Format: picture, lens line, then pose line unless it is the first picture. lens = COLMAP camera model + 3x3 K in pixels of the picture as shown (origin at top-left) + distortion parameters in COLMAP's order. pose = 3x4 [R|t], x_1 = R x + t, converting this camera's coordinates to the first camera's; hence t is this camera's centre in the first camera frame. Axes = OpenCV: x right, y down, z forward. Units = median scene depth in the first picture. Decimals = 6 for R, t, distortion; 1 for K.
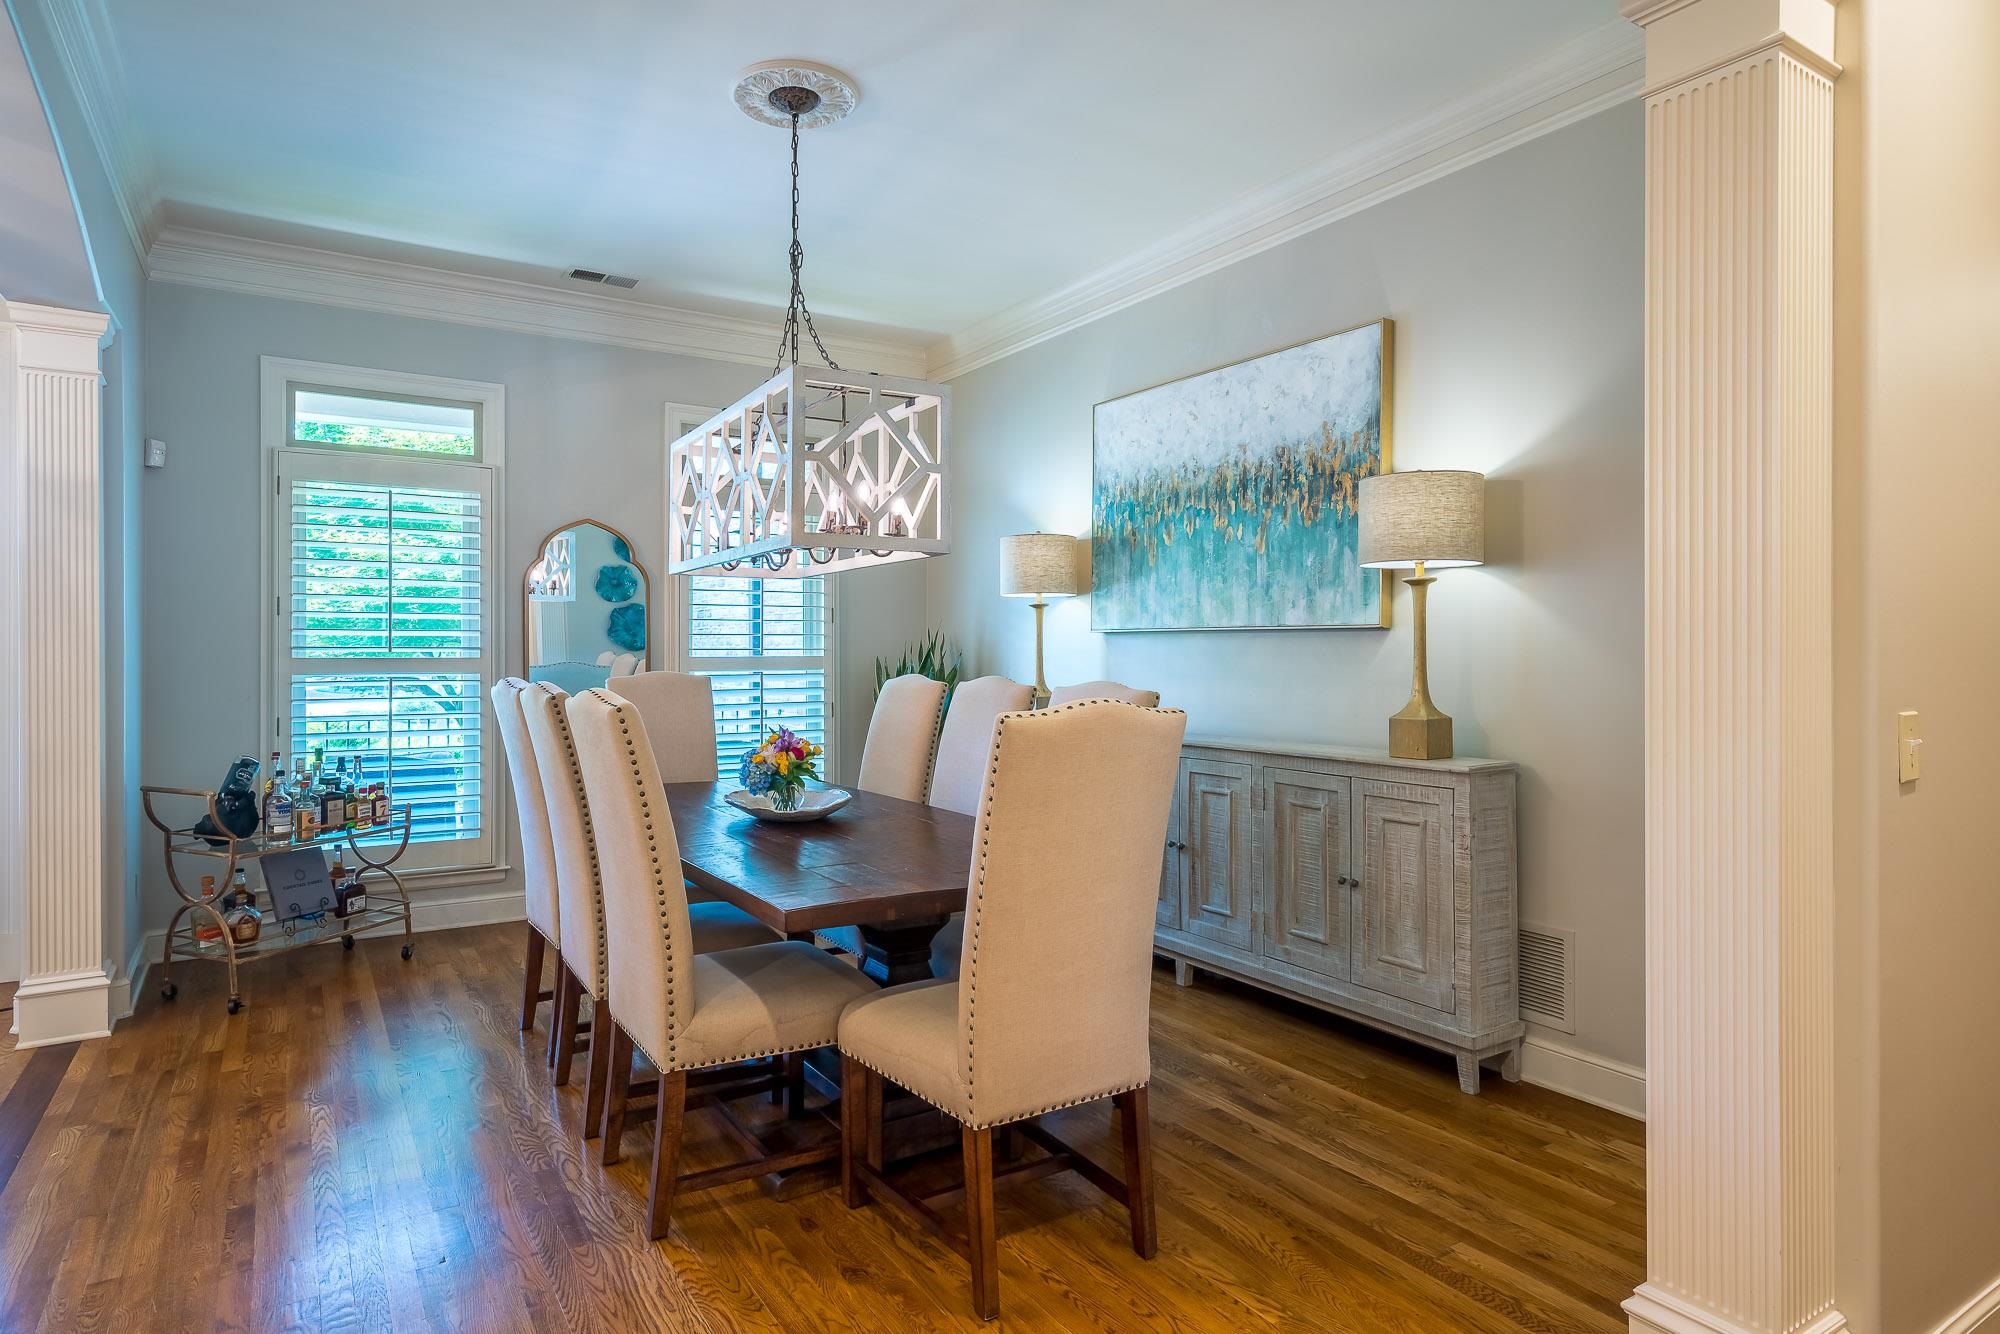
lens RADIAL K [[1037.4, 0, 999.7], [0, 1037.4, 652.1], [0, 0, 1]] dist [0.001209, 0.000771]
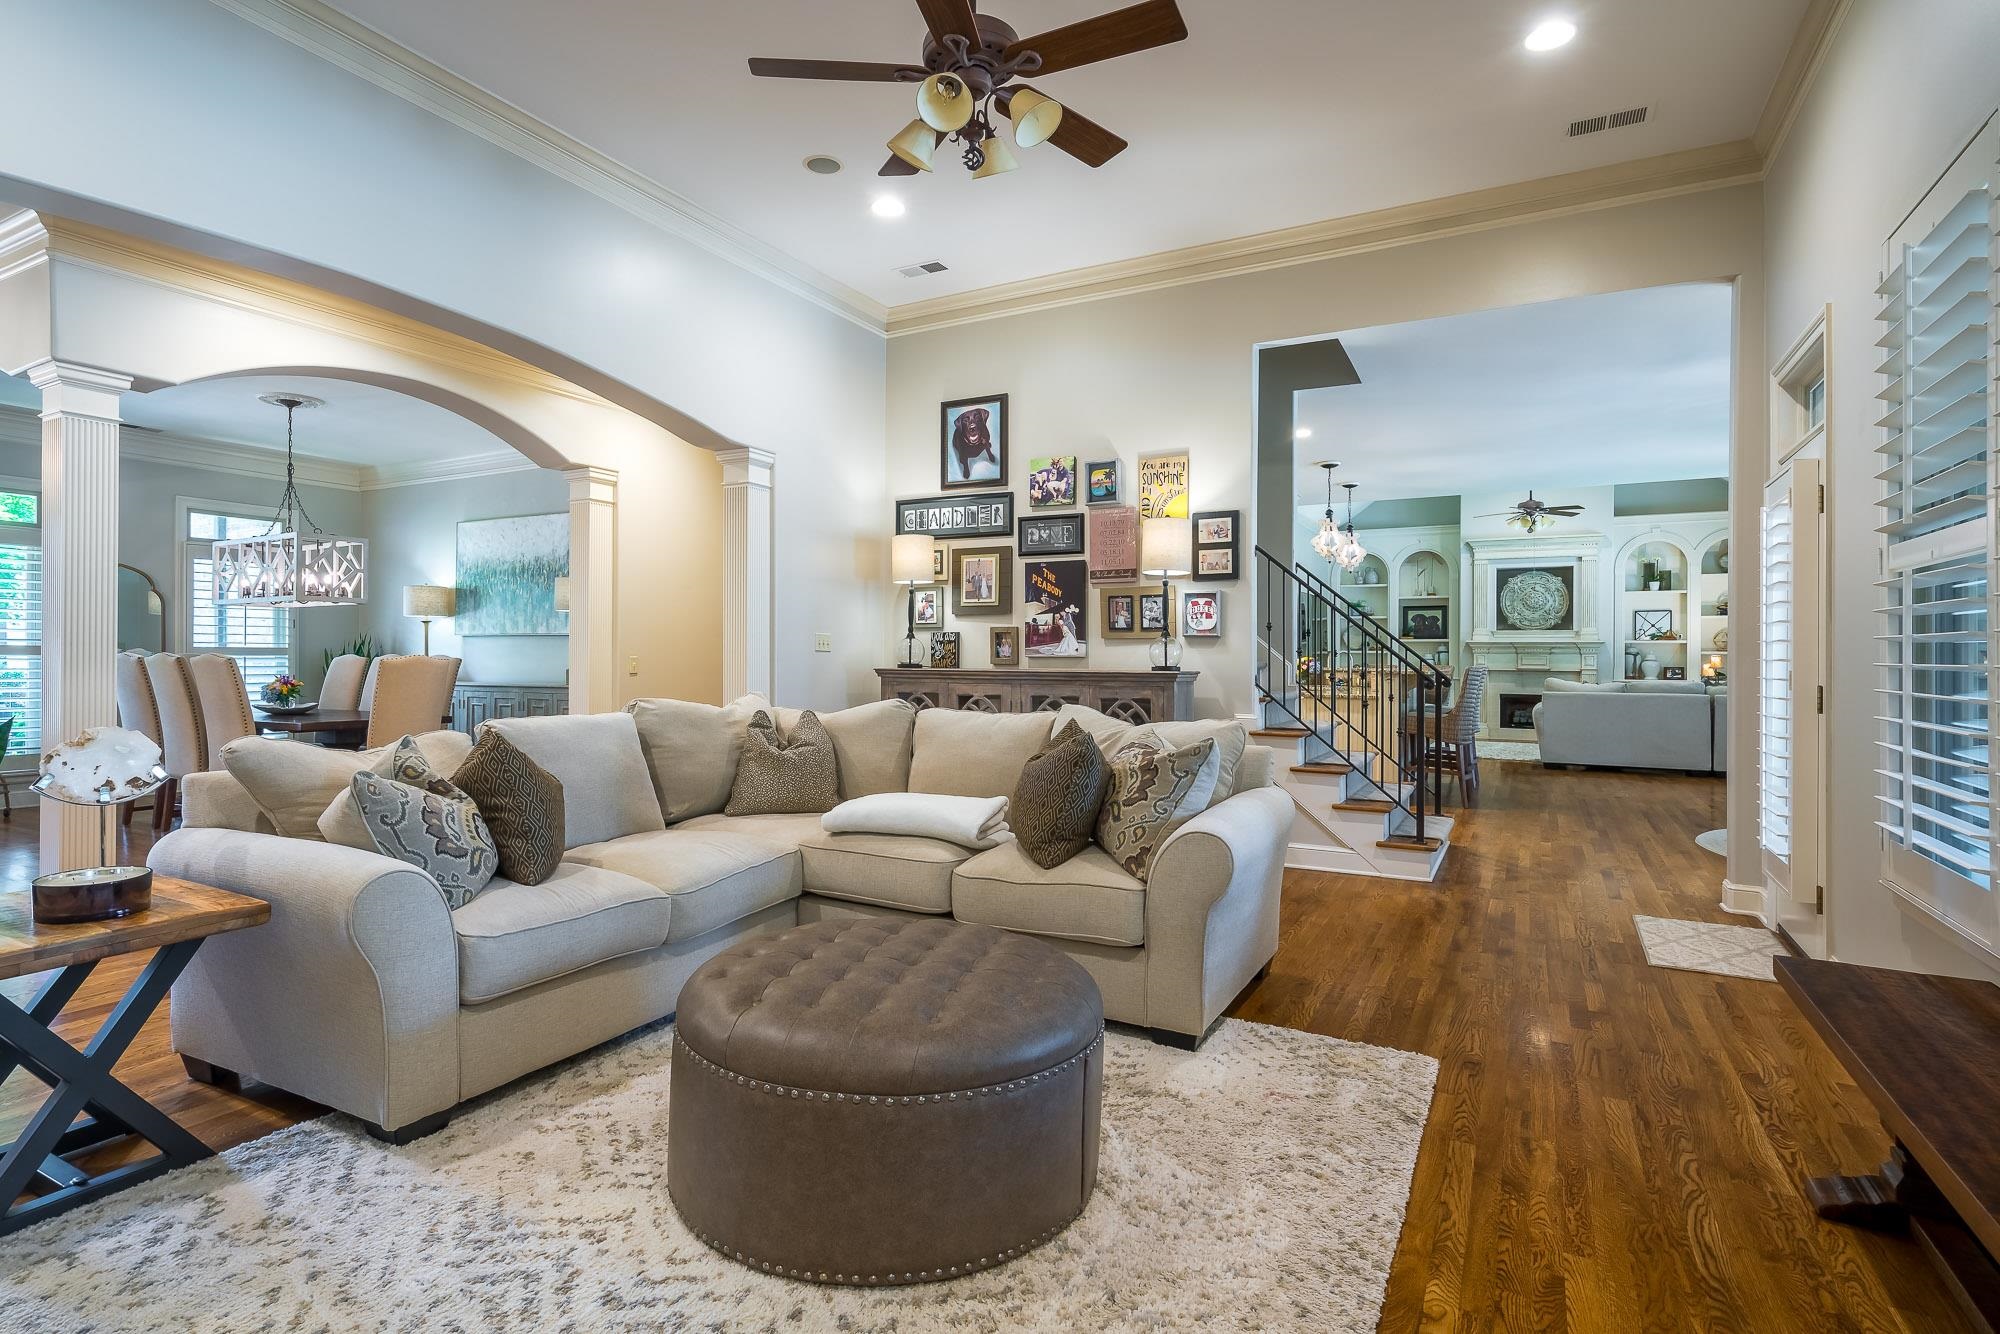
lens RADIAL K [[1003.7, 0, 963.1], [0, 1003.7, 655.9], [0, 0, 1]] dist [0.020149, -0.000345]
pose [[0.894665, 0.004808, 0.446711, 0.112415], [-0.003399, 0.999986, -0.003956, 0.028631], [-0.446724, 0.002021, 0.894669, -1.384397]]
